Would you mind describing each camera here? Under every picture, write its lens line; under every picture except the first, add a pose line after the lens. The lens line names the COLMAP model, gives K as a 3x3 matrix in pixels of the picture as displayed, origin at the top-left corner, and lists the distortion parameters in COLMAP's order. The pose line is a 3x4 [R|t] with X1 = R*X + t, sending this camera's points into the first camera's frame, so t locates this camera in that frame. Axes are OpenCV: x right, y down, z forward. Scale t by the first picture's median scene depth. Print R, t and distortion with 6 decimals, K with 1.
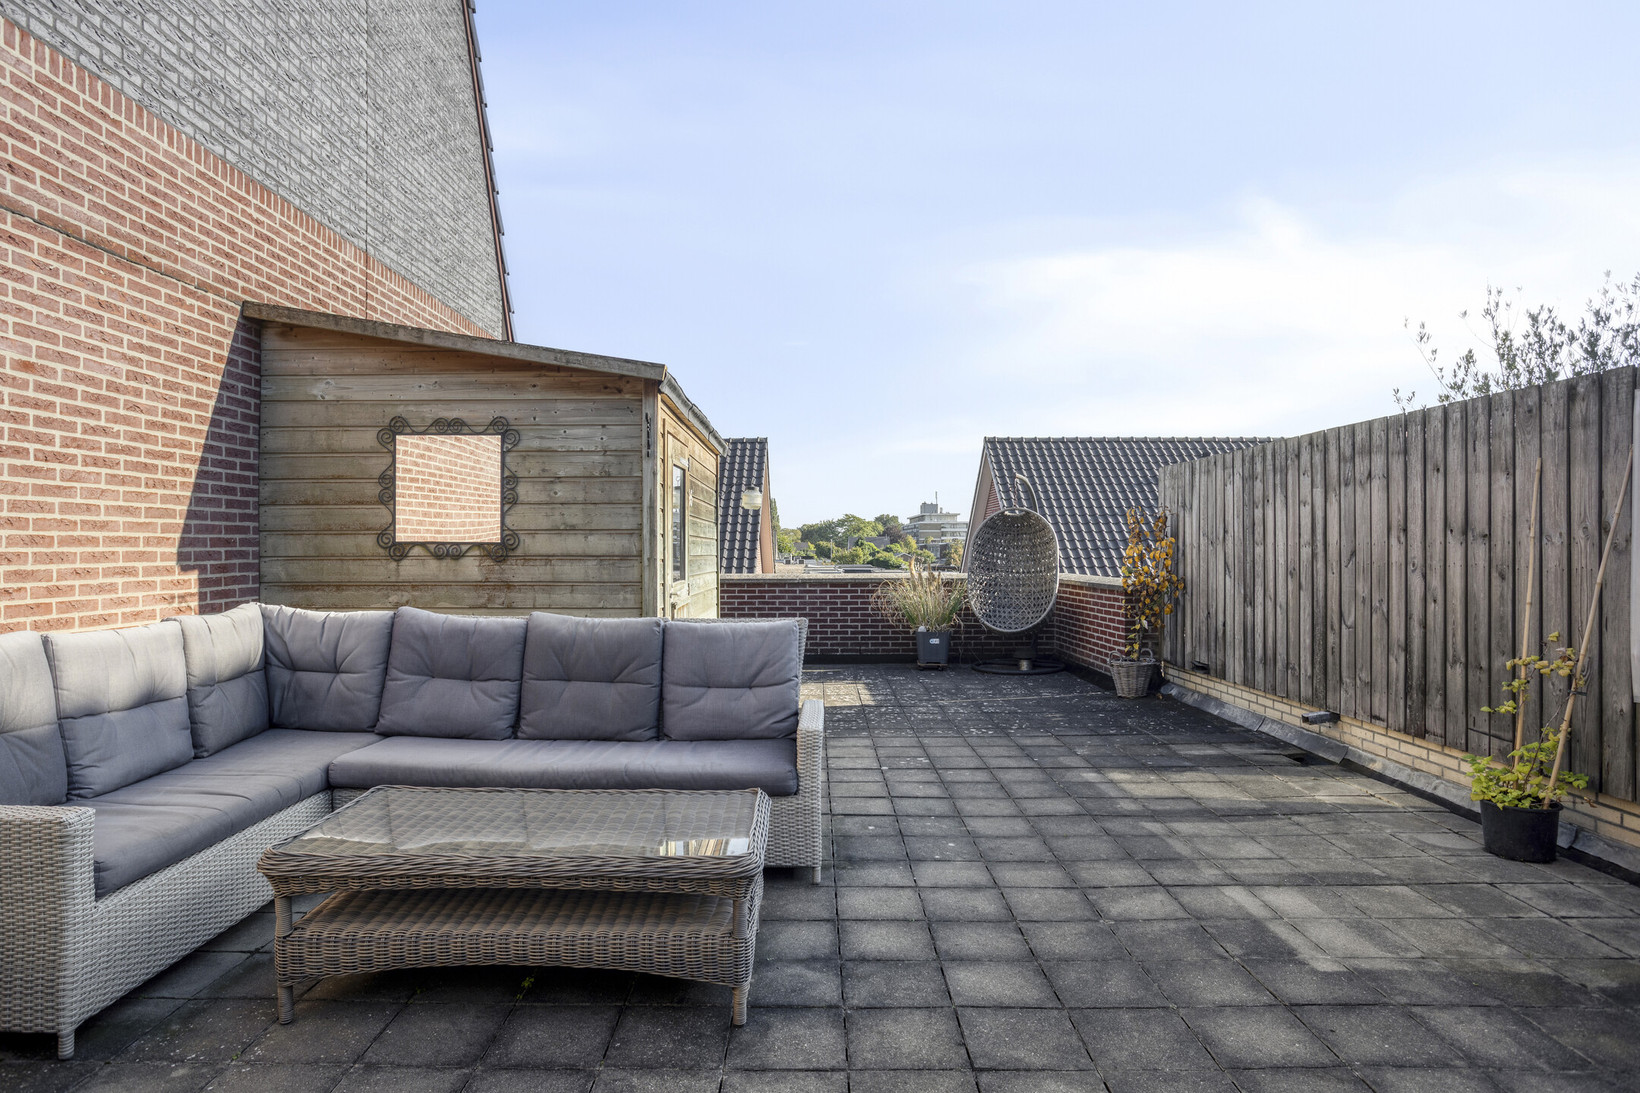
lens RADIAL K [[946.1, 0, 802.3], [0, 946.1, 549.7], [0, 0, 1]] dist [-0.039641, 0.032967]
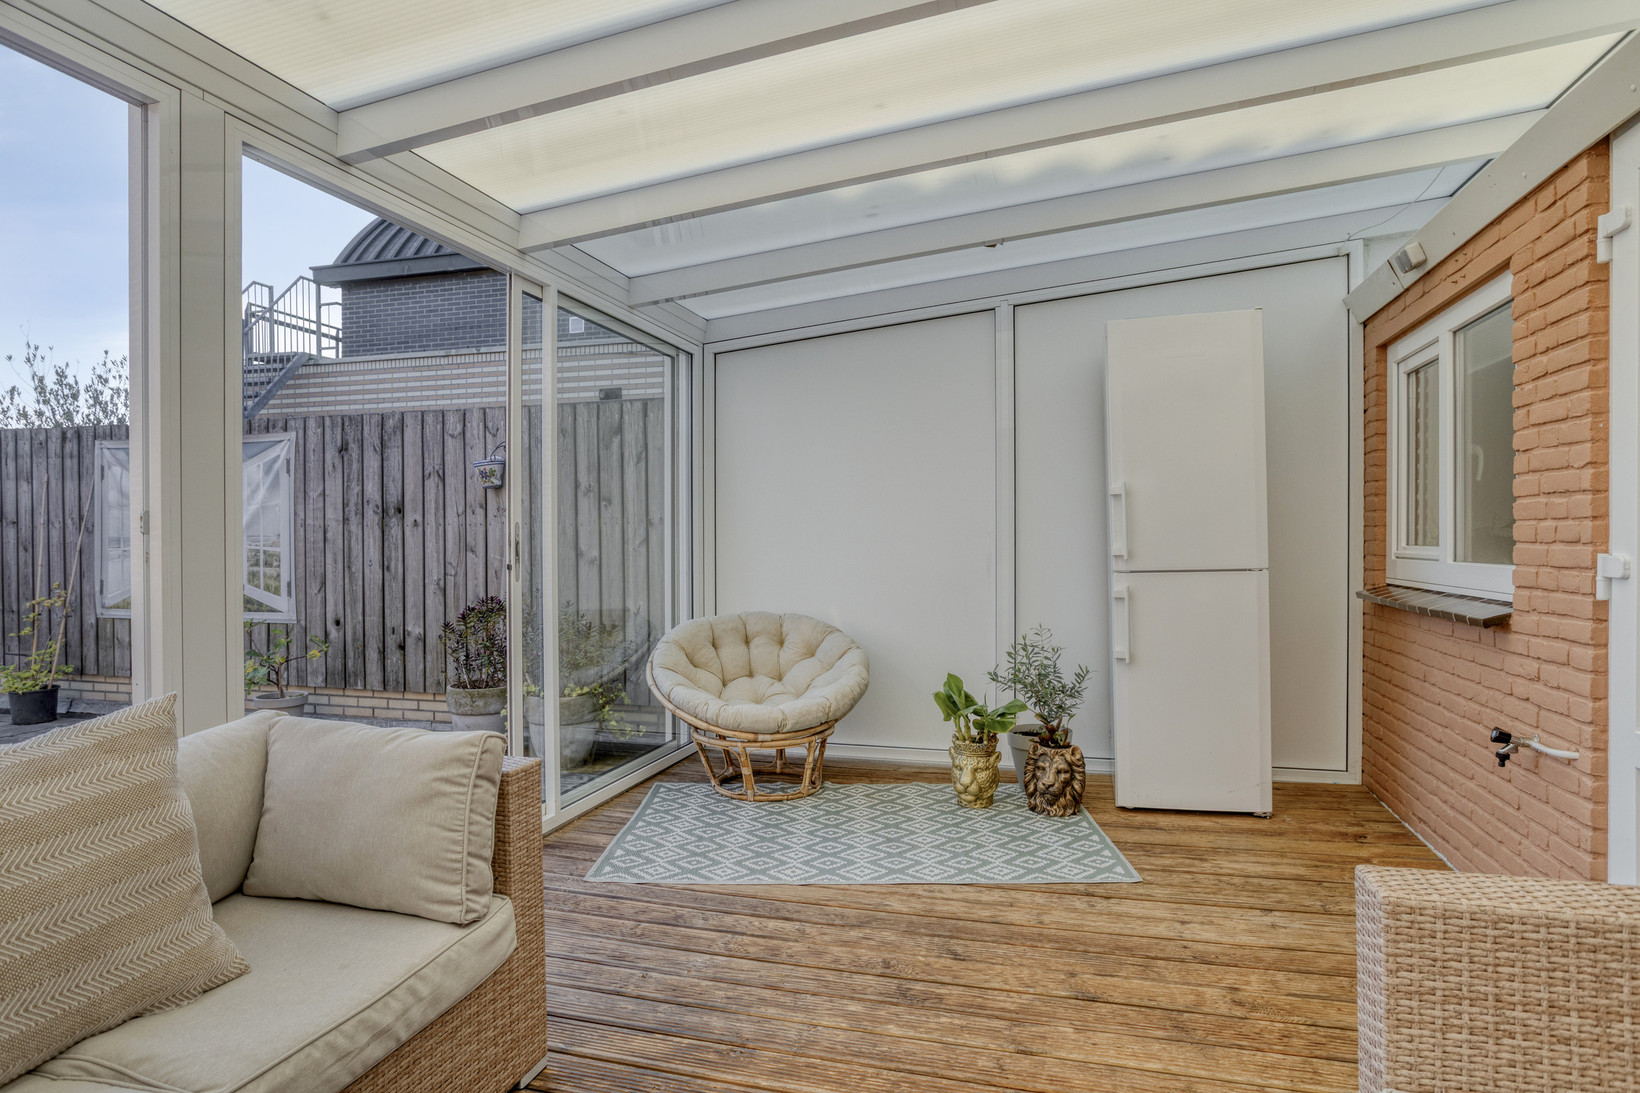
lens RADIAL K [[925.3, 0, 789.9], [0, 925.3, 531.6], [0, 0, 1]] dist [-0.051648, 0.030991]
pose [[0.276833, -0.005512, 0.960902, -0.293234], [0.008338, 0.999960, 0.003333, 0.004821], [-0.960882, 0.007089, 0.276867, -0.546558]]
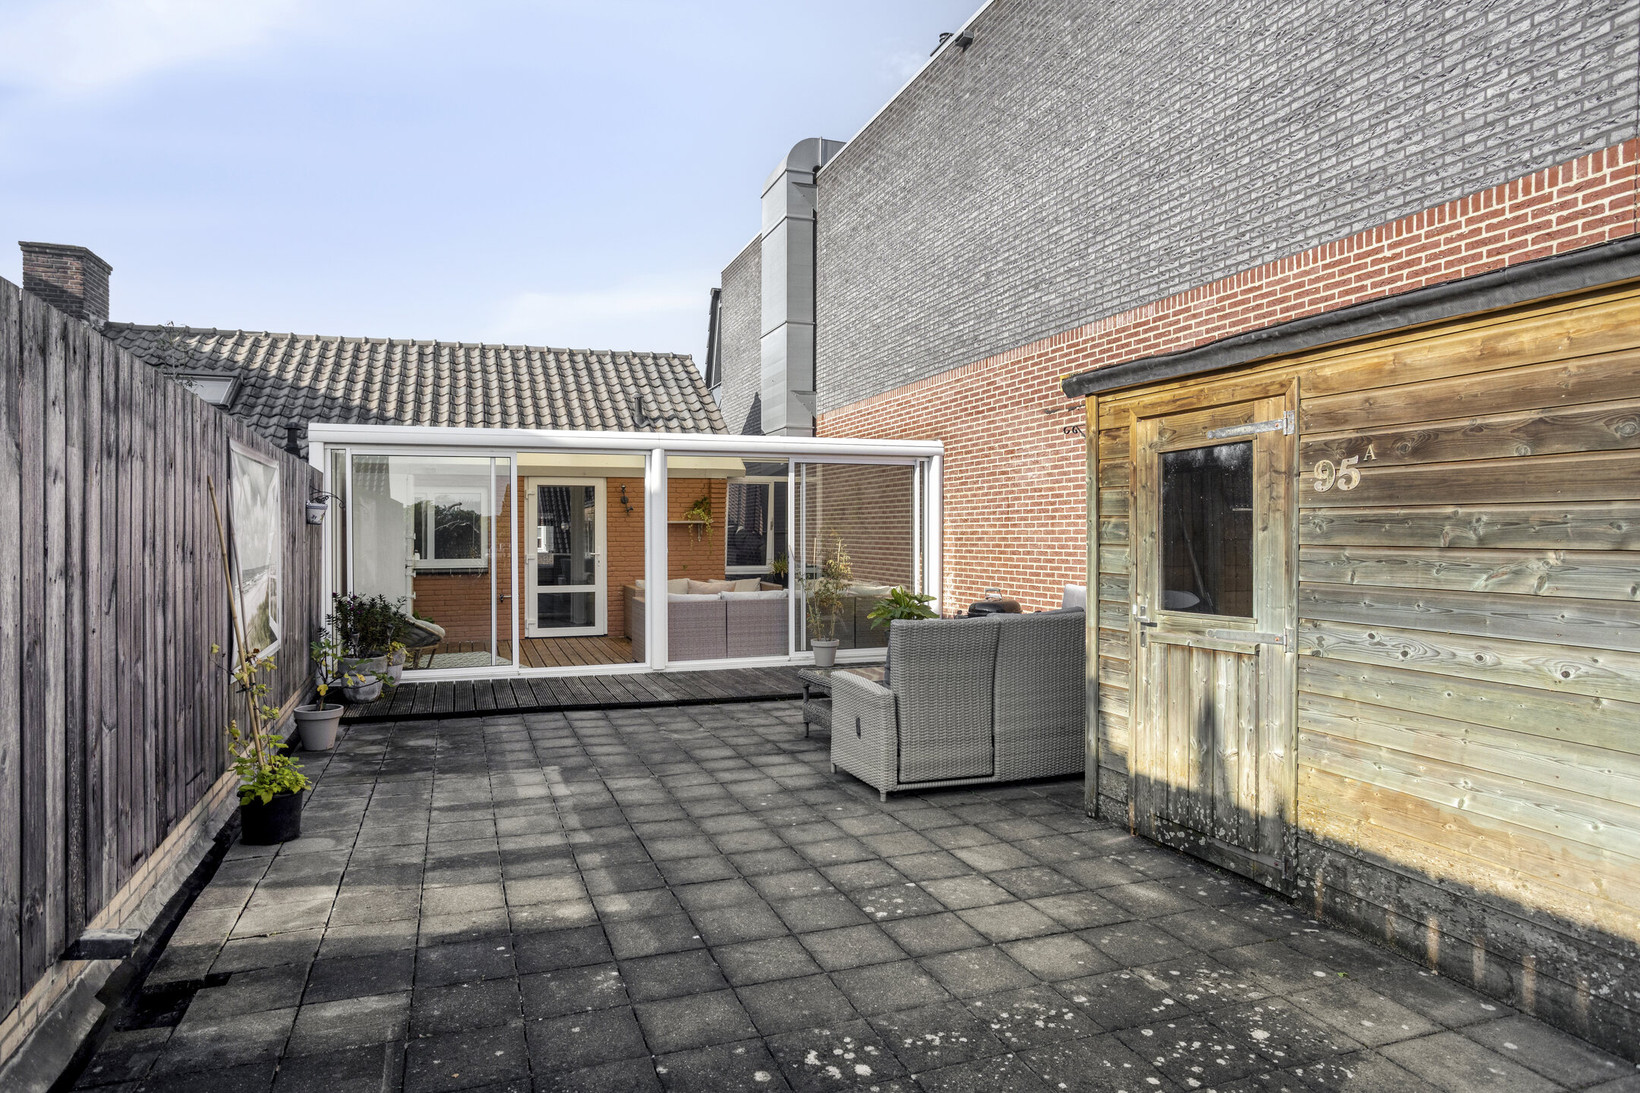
lens RADIAL K [[989.4, 0, 821.6], [0, 989.4, 540.5], [0, 0, 1]] dist [-0.049609, 0.041103]
pose [[-0.932477, 0.002815, -0.361219, 0.468925], [0.000221, 0.999974, 0.007223, -0.030340], [0.361230, 0.006655, -0.932453, 1.896027]]
